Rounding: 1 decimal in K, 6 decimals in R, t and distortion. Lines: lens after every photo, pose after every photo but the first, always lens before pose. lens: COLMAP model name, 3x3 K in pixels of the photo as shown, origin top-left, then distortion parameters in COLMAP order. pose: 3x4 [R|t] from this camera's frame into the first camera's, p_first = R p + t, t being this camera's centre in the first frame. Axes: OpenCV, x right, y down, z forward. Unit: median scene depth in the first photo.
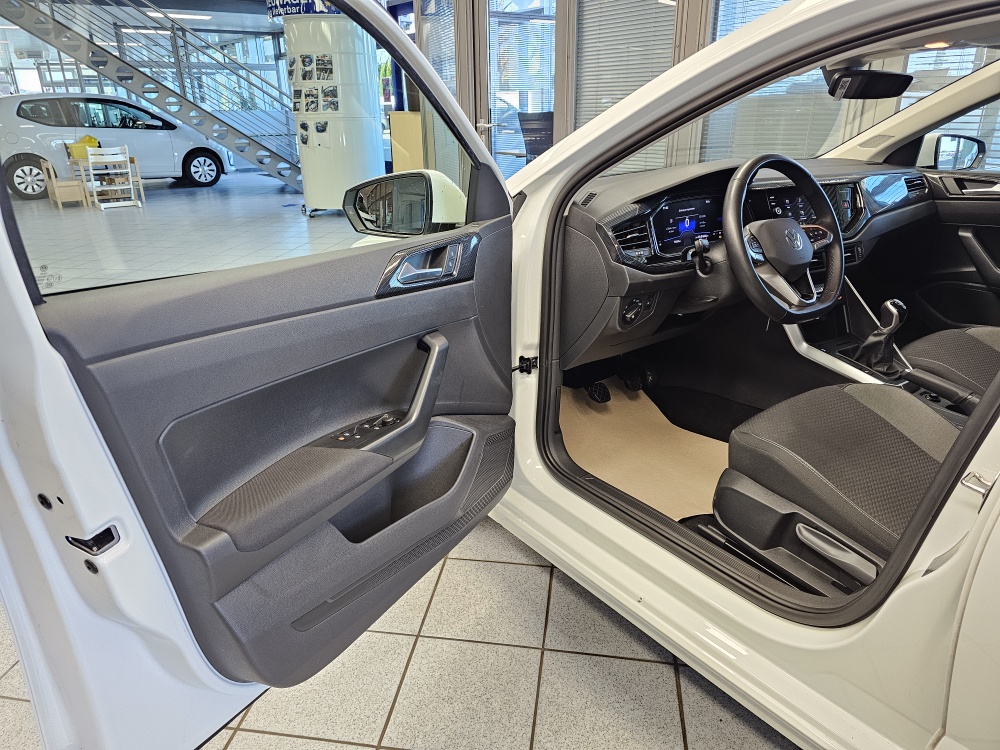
lens RADIAL K [[673.3, 0, 502.5], [0, 673.3, 370.5], [0, 0, 1]] dist [0.031030, -0.021400]
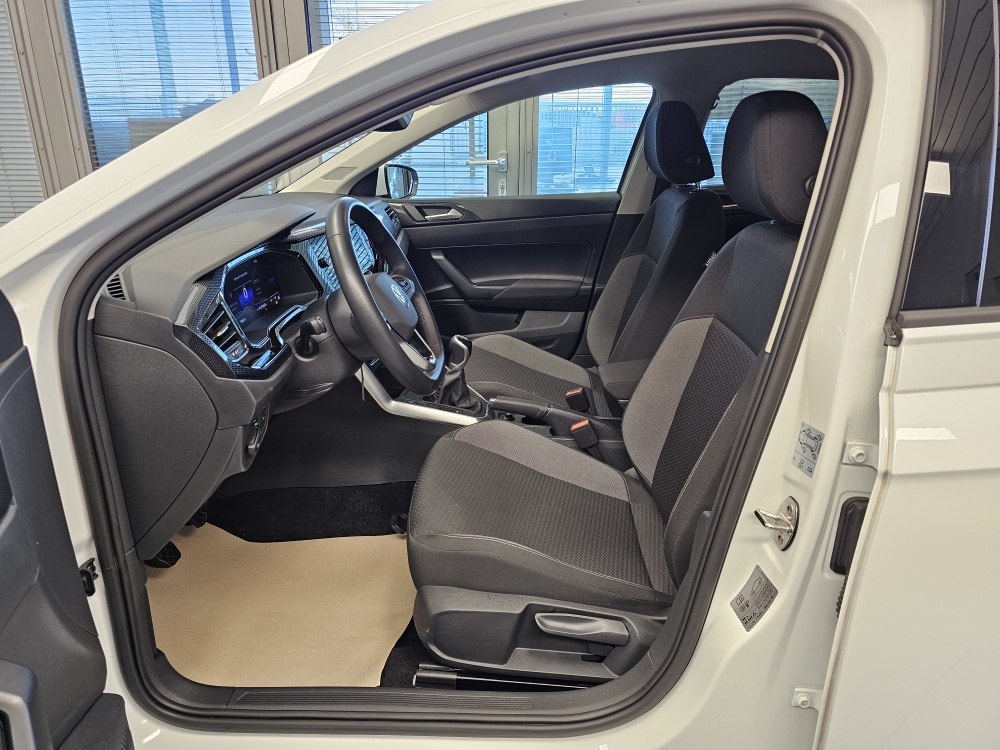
lens RADIAL K [[673.3, 0, 499.7], [0, 673.3, 367.7], [0, 0, 1]] dist [0.031030, -0.021400]
pose [[0.628814, -0.249094, 0.736577, -0.121094], [0.279551, 0.956381, 0.084774, -0.132169], [-0.725565, 0.152604, 0.671020, 0.332021]]
